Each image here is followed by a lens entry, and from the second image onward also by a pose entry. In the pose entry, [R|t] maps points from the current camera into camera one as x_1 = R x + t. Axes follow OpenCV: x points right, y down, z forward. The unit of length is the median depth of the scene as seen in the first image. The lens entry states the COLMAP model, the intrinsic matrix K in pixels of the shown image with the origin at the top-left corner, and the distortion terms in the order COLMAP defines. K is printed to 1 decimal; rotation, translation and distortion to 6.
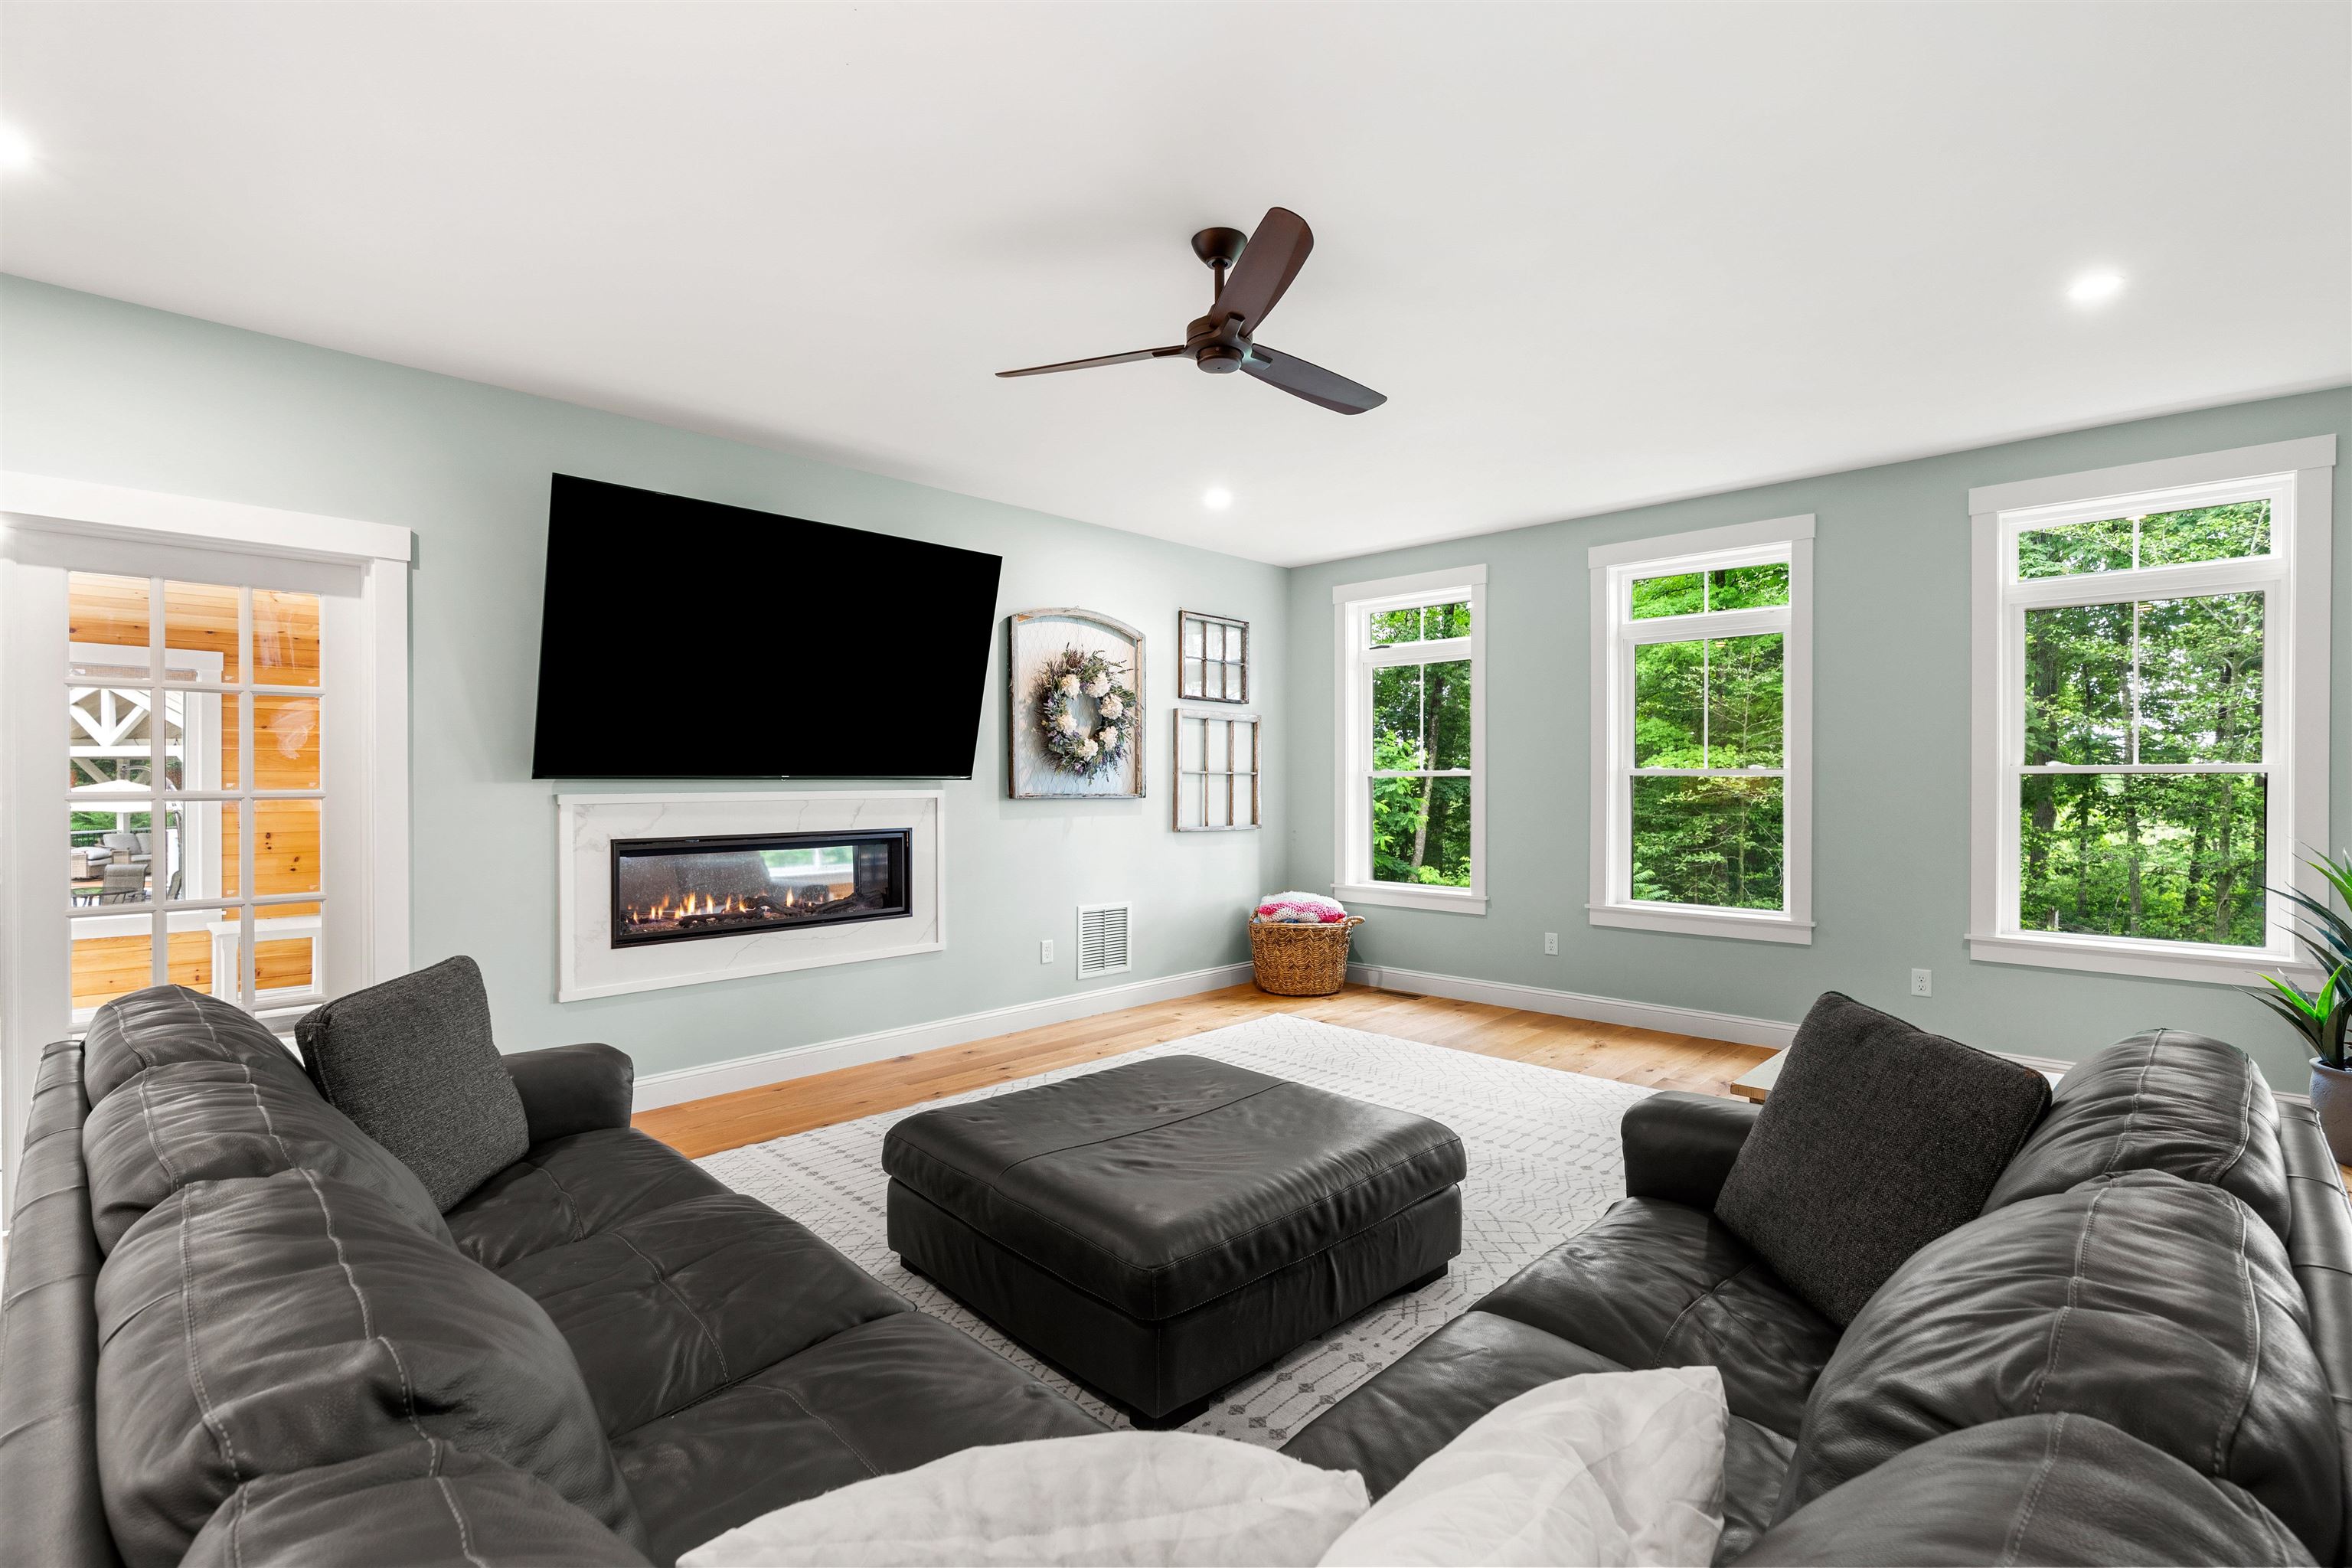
lens RADIAL K [[1053.2, 0, 1185.0], [0, 1053.2, 786.4], [0, 0, 1]] dist [-0.002208, -0.000099]
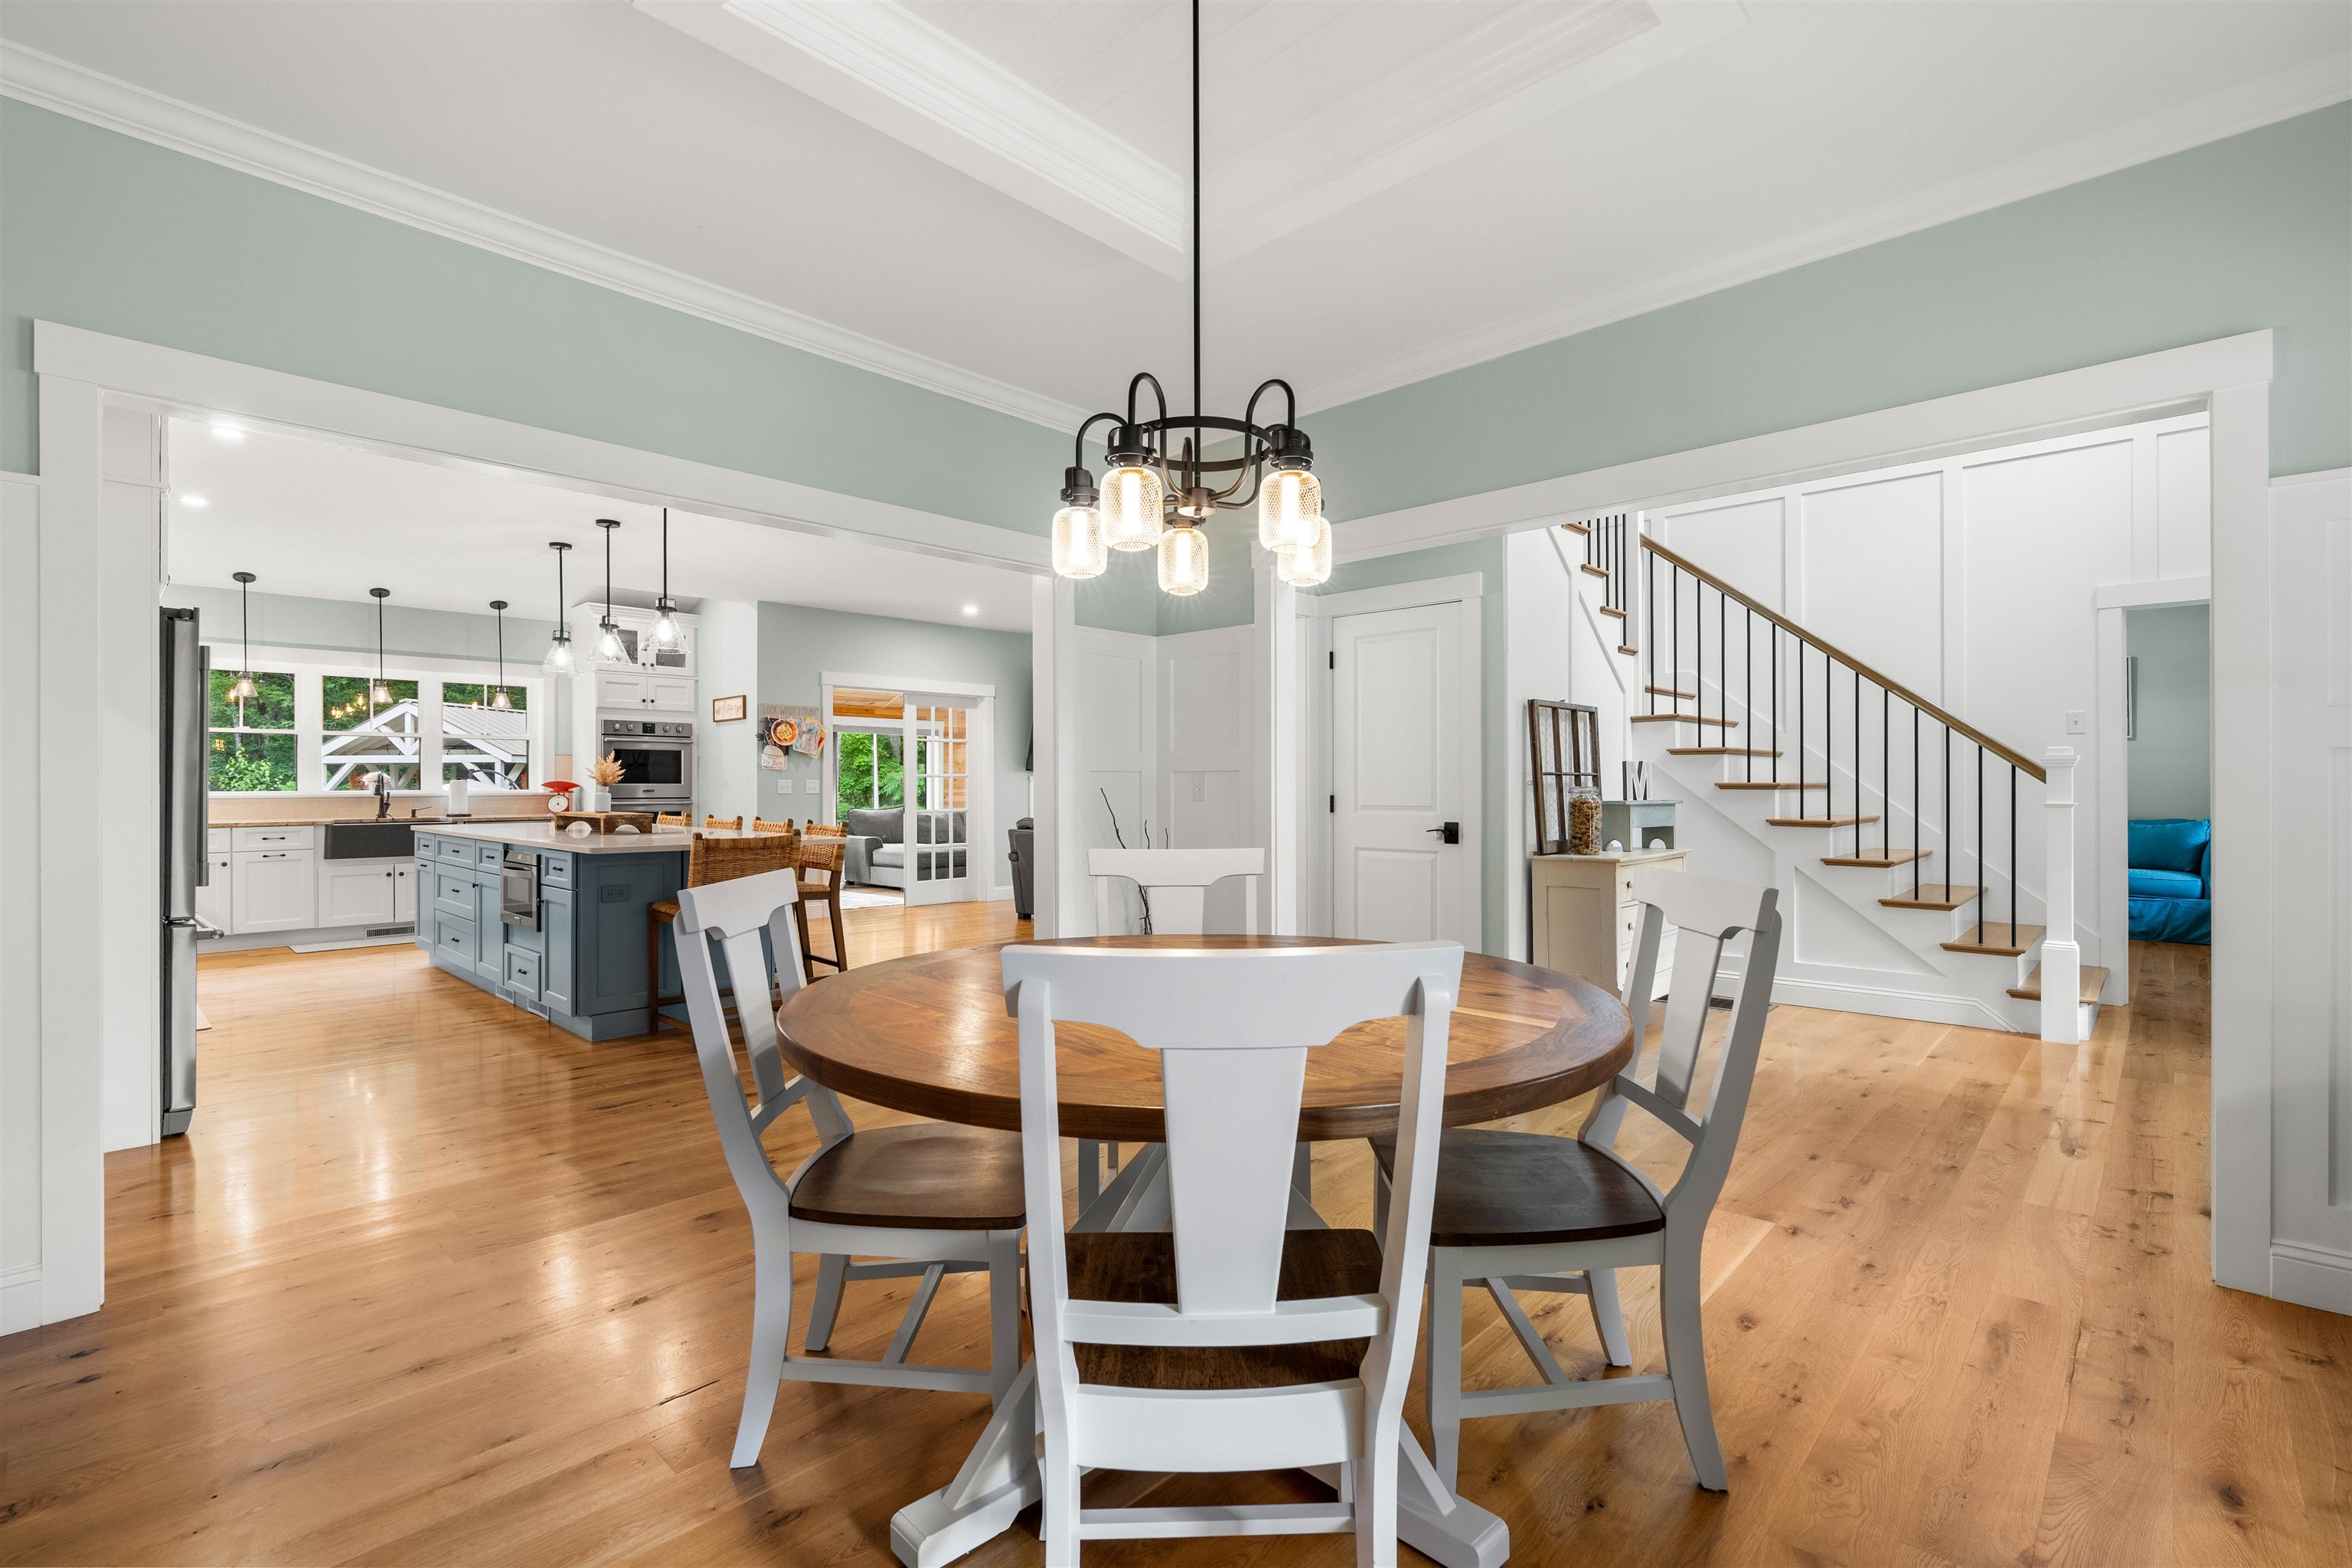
lens RADIAL K [[1064.7, 0, 1183.1], [0, 1064.7, 783.5], [0, 0, 1]] dist [-0.001552, -0.000386]
pose [[0.999953, -0.003136, 0.009193, -0.133198], [0.003209, 0.999964, -0.007854, 0.030623], [-0.009168, 0.007884, 0.999927, -1.135101]]
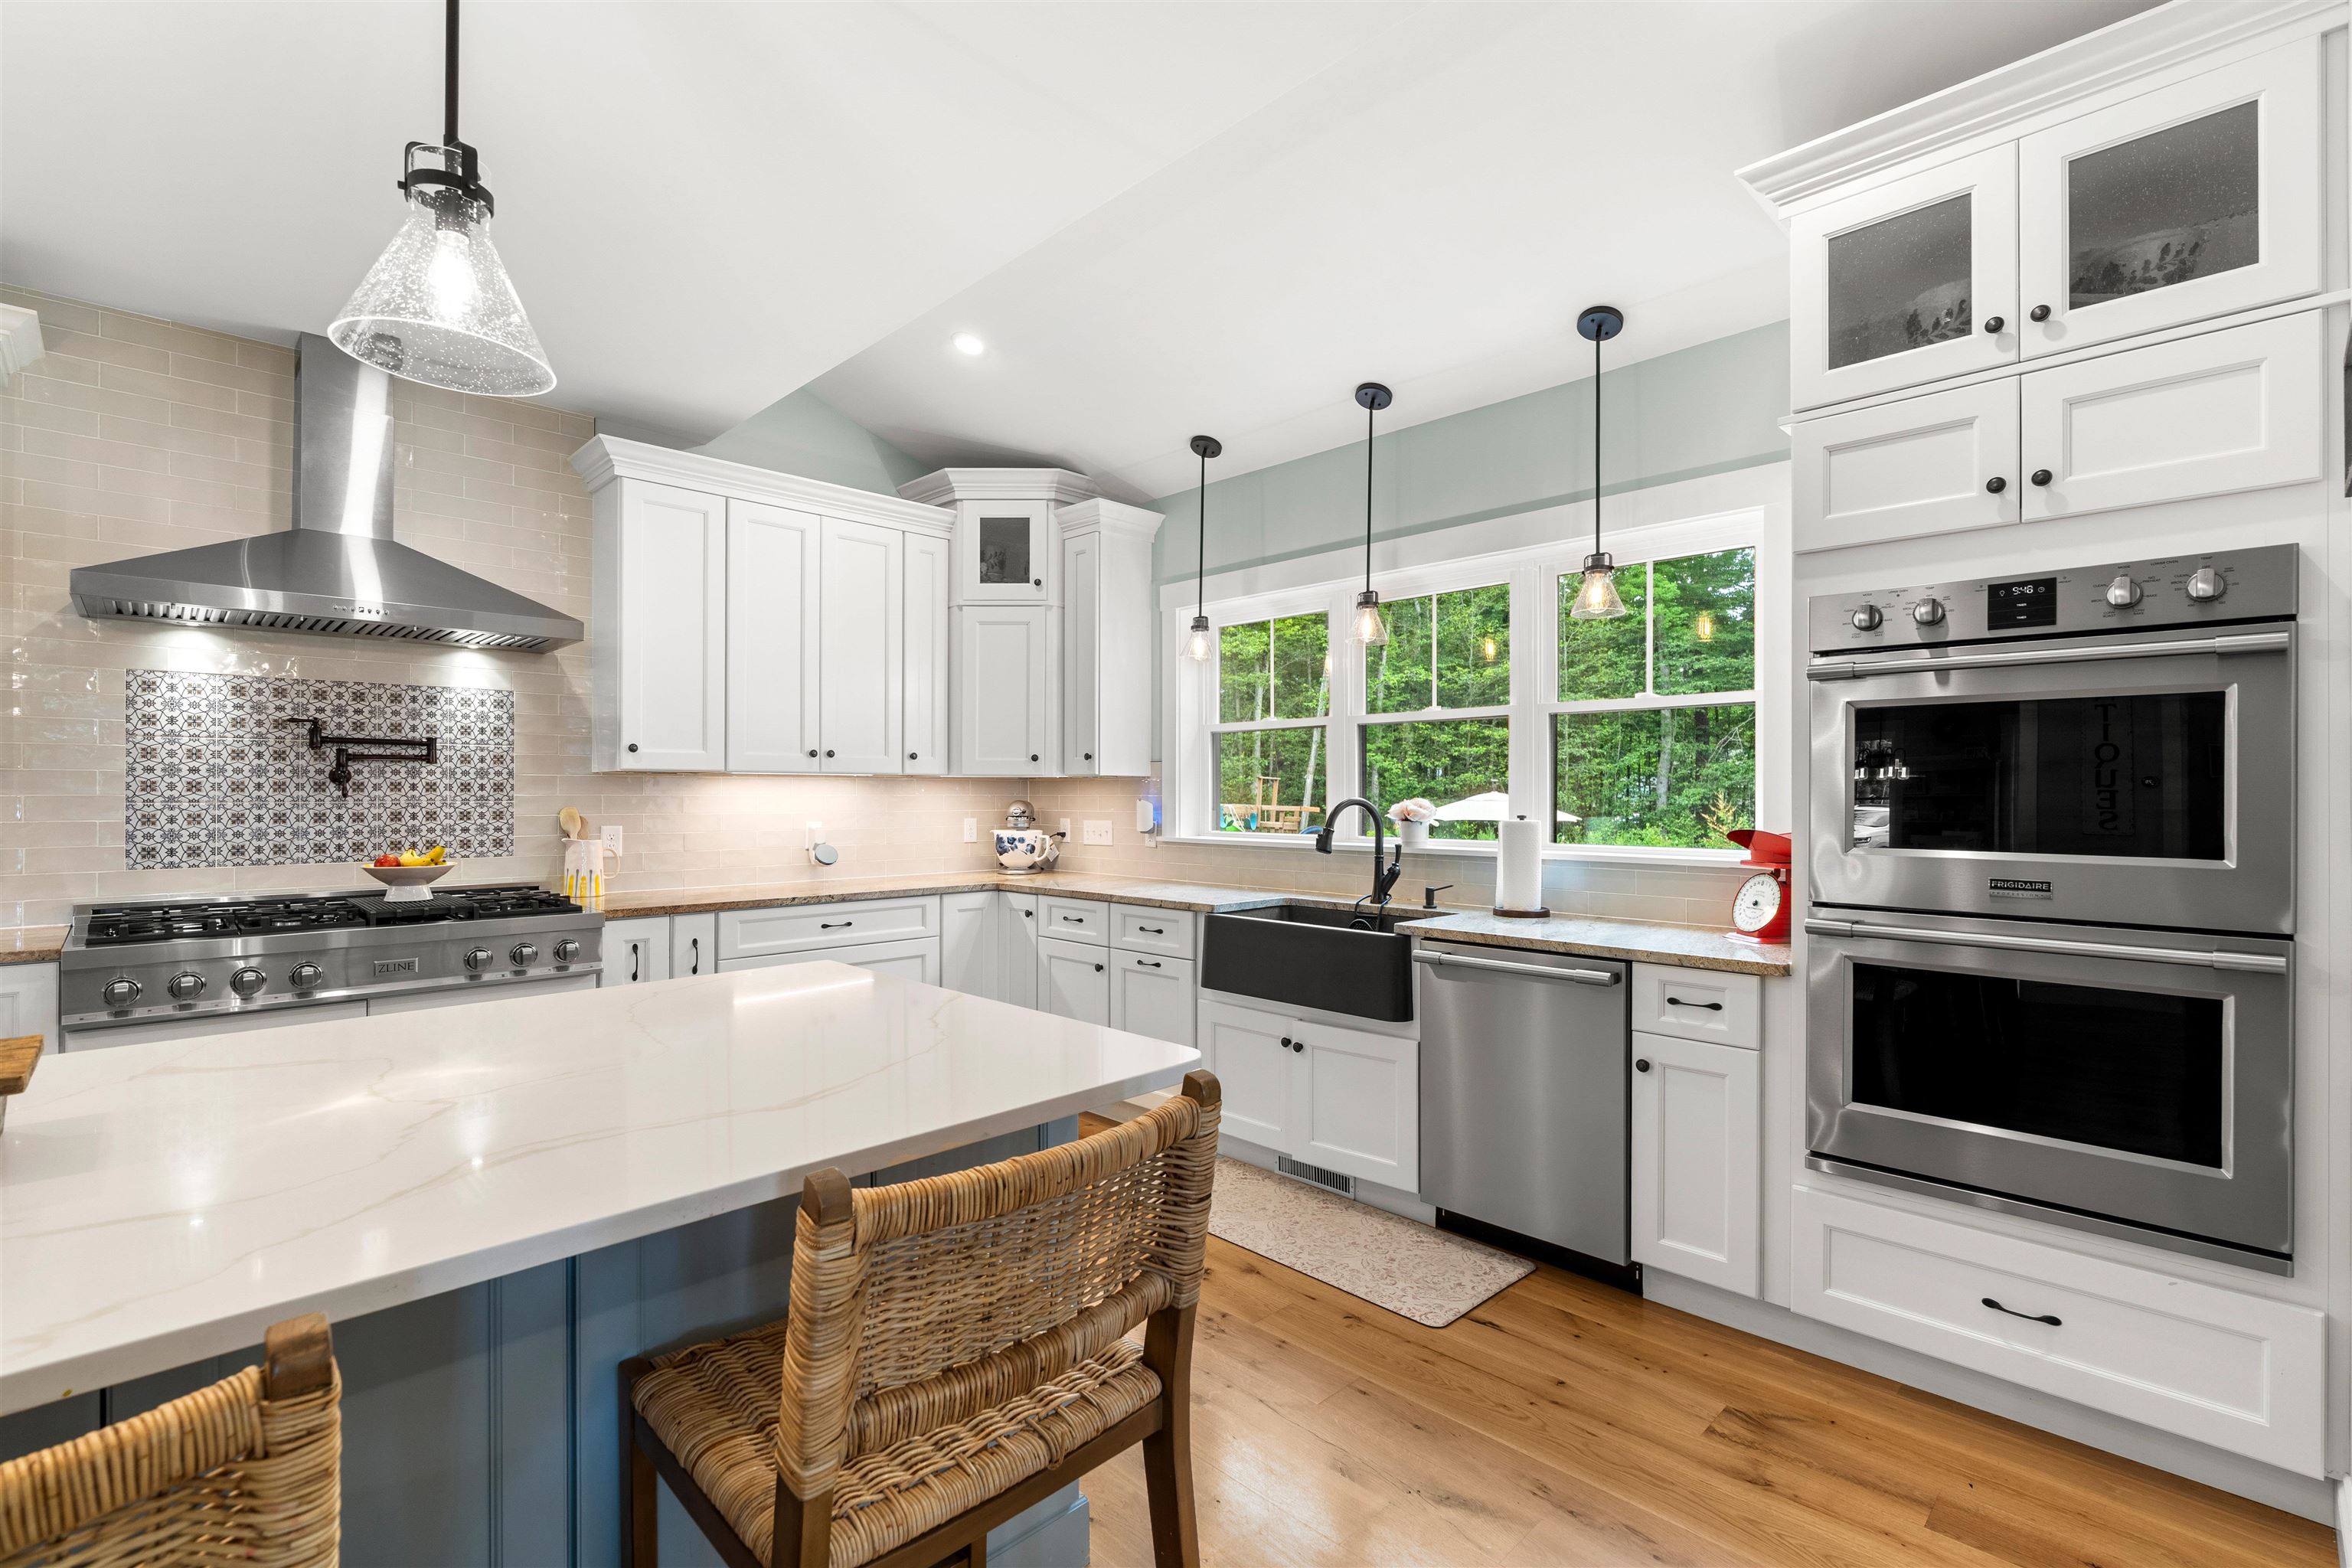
lens RADIAL K [[1056.8, 0, 1186.6], [0, 1056.8, 792.0], [0, 0, 1]] dist [-0.003009, -0.000110]
pose [[-0.025300, -0.000941, -0.999679, -0.535976], [-0.008325, 0.999965, -0.000731, -0.000247], [0.999645, 0.008304, -0.025307, 0.118749]]
